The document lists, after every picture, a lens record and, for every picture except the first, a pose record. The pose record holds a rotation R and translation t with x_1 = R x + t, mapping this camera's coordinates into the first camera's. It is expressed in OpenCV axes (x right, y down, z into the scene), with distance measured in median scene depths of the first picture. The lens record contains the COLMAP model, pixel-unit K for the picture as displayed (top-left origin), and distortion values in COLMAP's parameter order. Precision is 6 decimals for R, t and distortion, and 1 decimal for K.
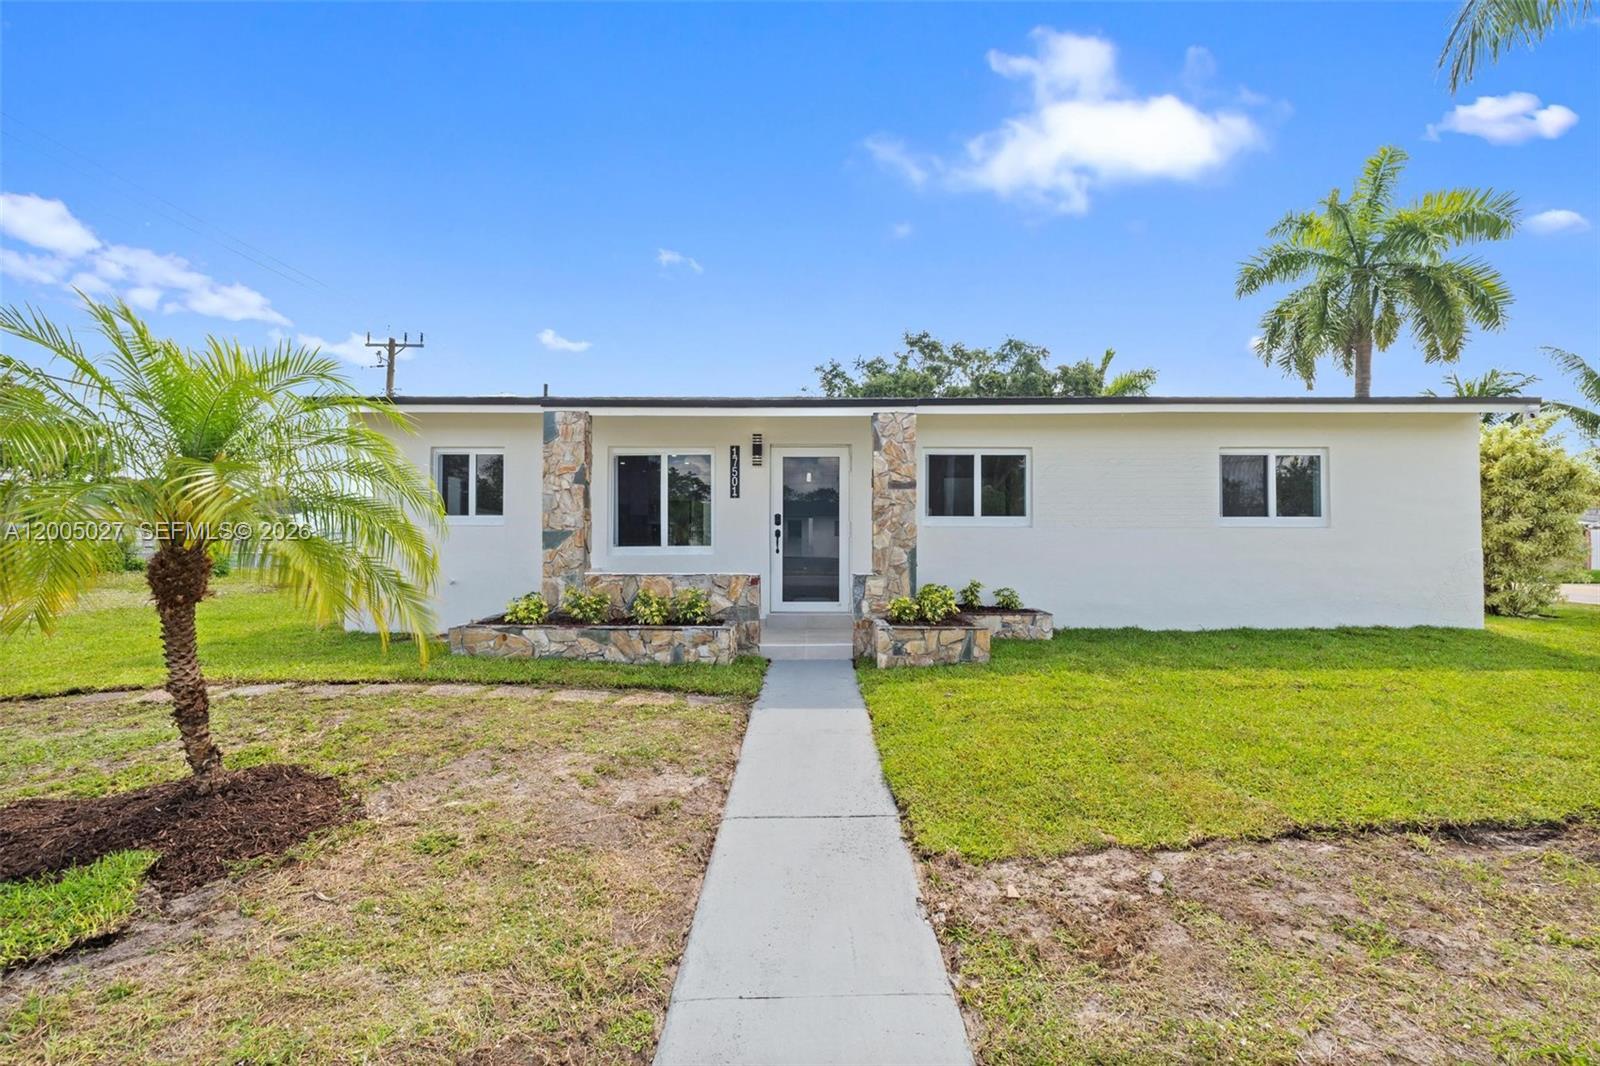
lens RADIAL K [[666.8, 0, 811.3], [0, 666.8, 532.4], [0, 0, 1]] dist [0.000638, 0.000224]
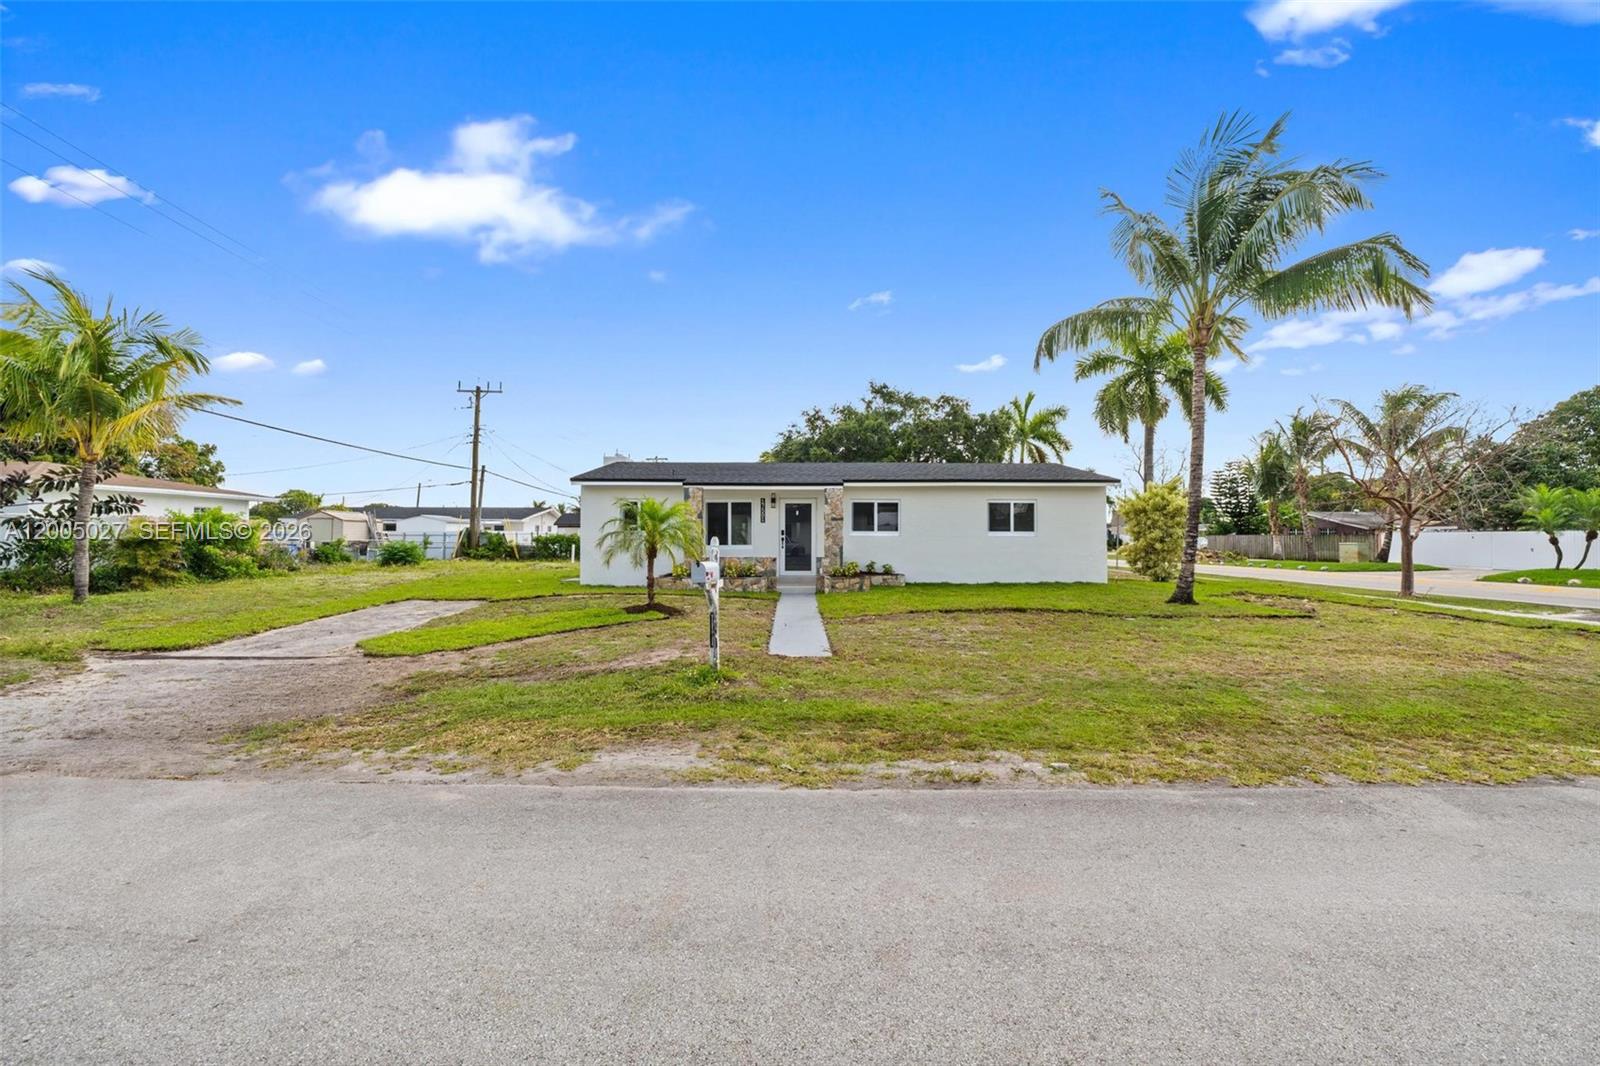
lens RADIAL K [[666.8, 0, 805.8], [0, 666.8, 528.4], [0, 0, 1]] dist [0.000638, 0.000224]
pose [[0.999949, 0.000562, 0.010088, 0.002209], [-0.000514, 0.999989, -0.004713, -0.022761], [-0.010090, 0.004708, 0.999938, -1.152654]]
